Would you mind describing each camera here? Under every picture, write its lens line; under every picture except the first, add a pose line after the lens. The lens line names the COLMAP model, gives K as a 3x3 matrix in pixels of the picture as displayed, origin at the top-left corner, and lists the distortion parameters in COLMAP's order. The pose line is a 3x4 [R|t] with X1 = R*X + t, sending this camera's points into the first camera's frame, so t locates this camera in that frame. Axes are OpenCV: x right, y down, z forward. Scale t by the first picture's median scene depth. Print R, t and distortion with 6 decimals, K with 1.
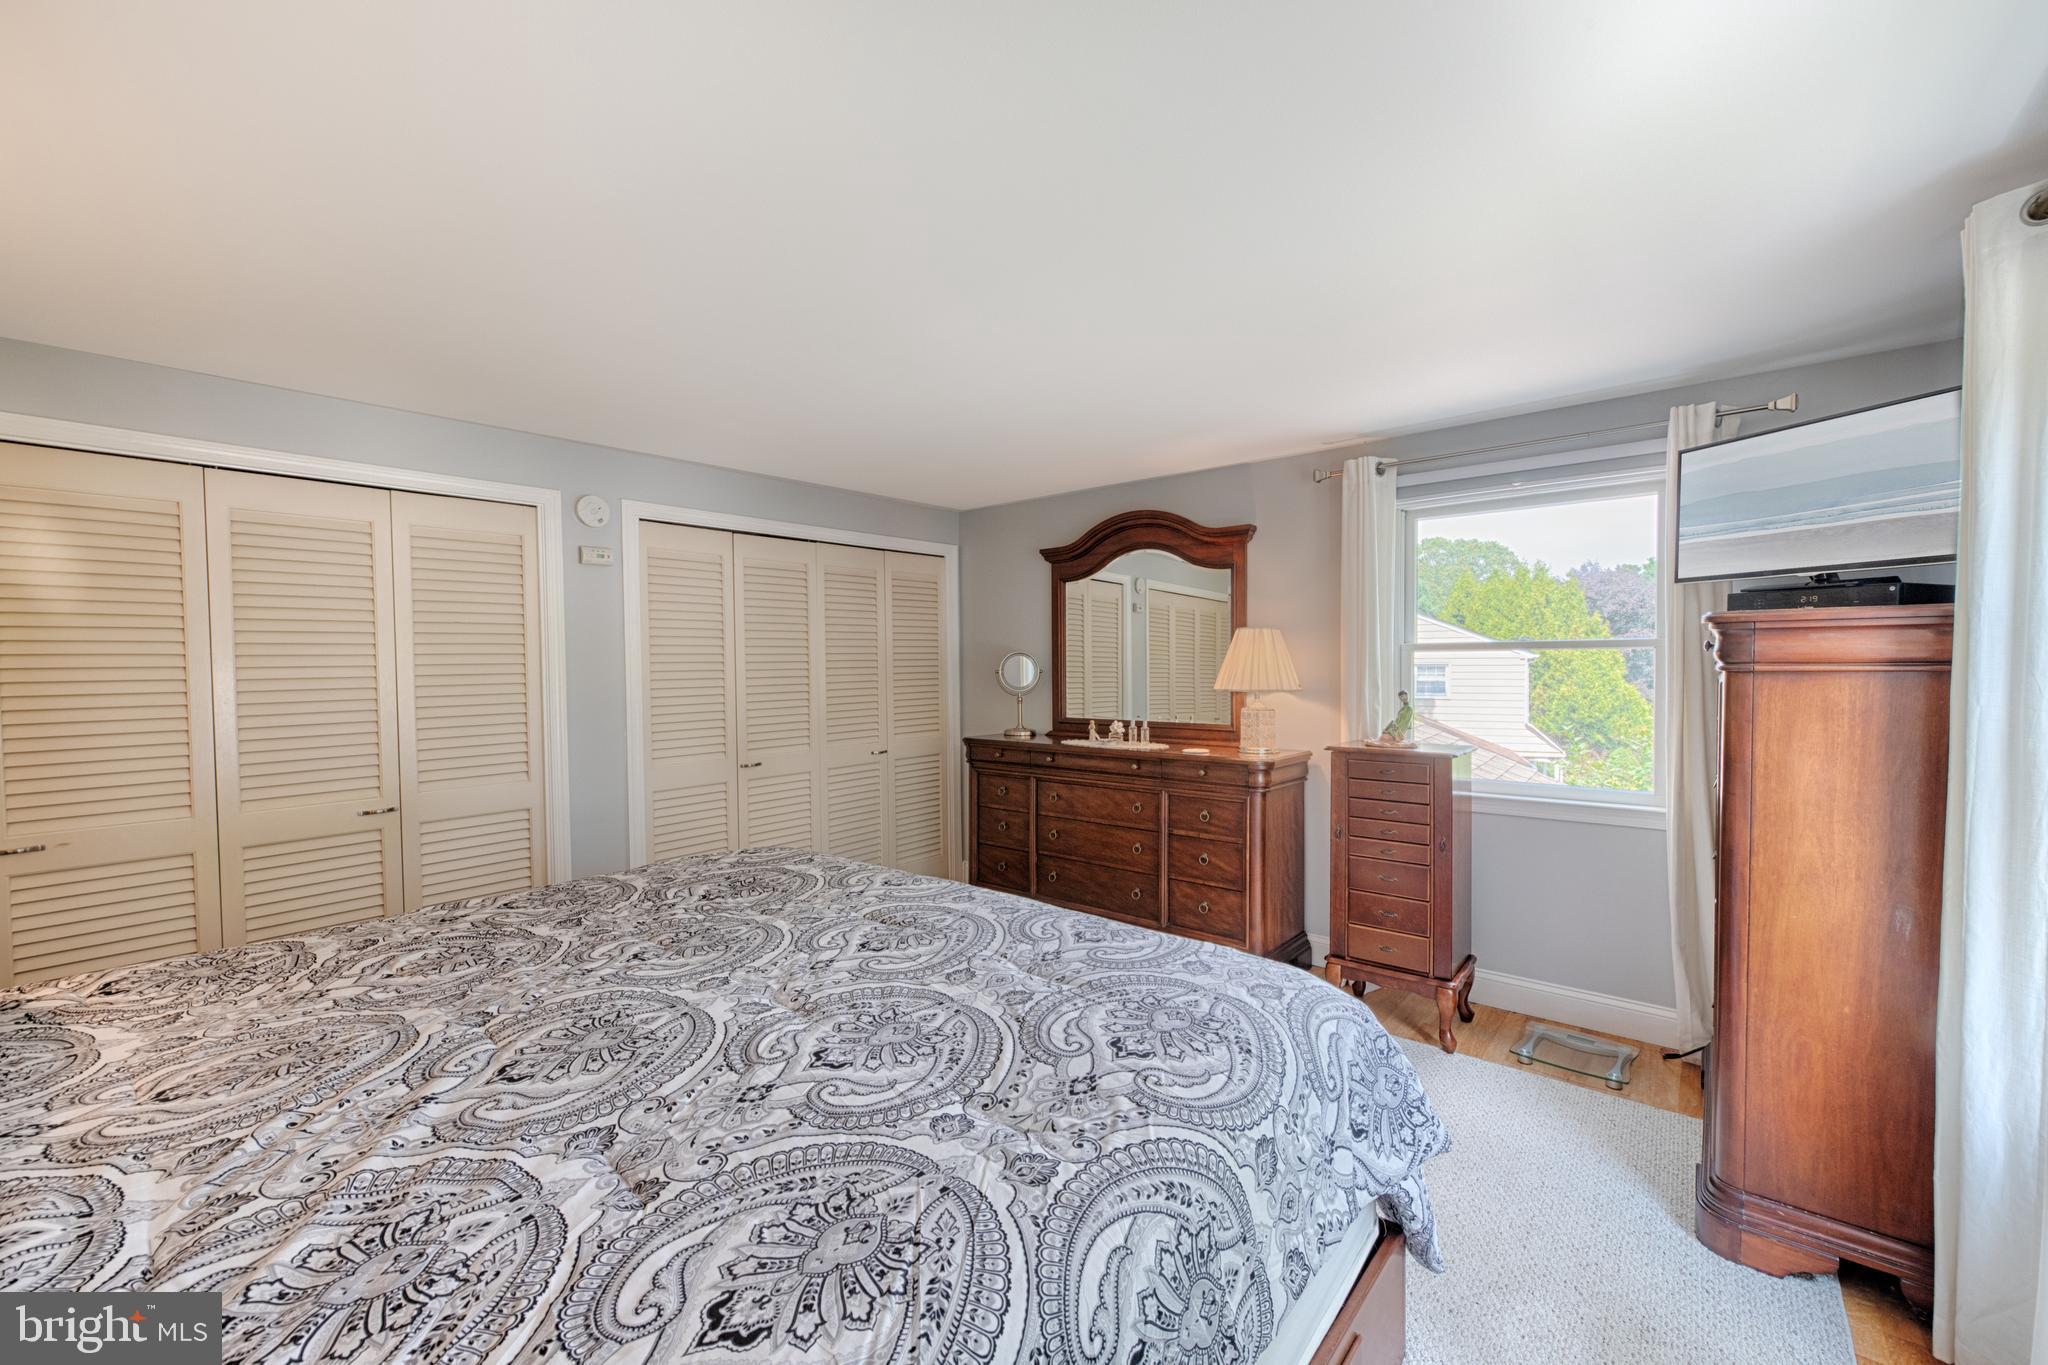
lens RADIAL K [[786.1, 0, 1026.7], [0, 786.1, 665.9], [0, 0, 1]] dist [-0.035520, -0.000111]
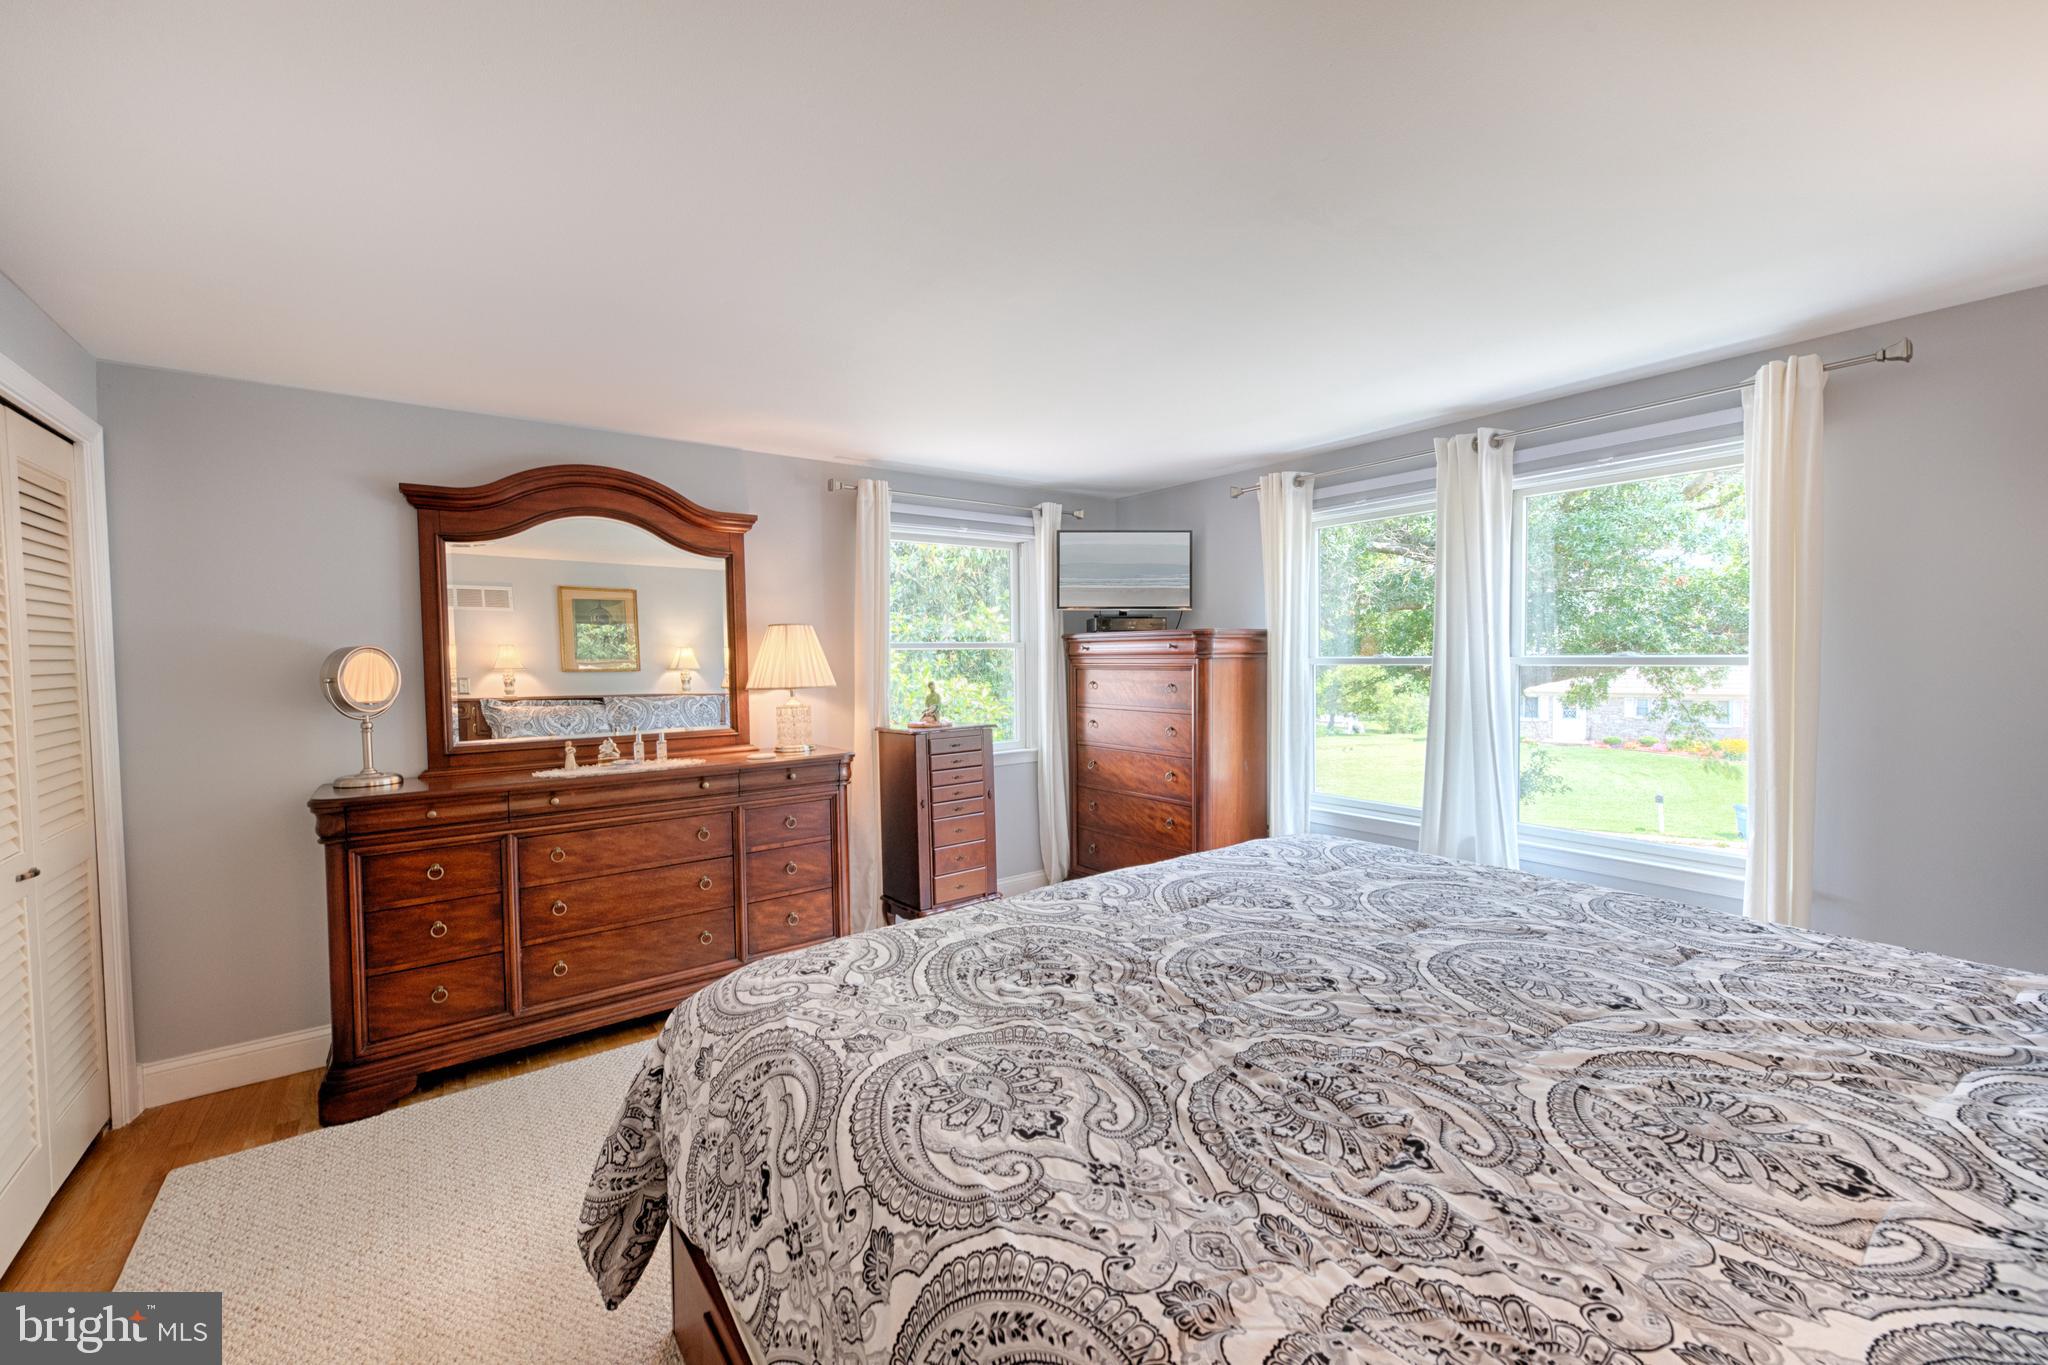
lens RADIAL K [[816.5, 0, 1029.2], [0, 816.5, 678.1], [0, 0, 1]] dist [0.001172, -0.000315]
pose [[0.219531, -0.031747, 0.975089, -0.634066], [0.008139, 0.999495, 0.030709, -0.010978], [-0.975572, 0.001195, 0.219678, 0.466936]]
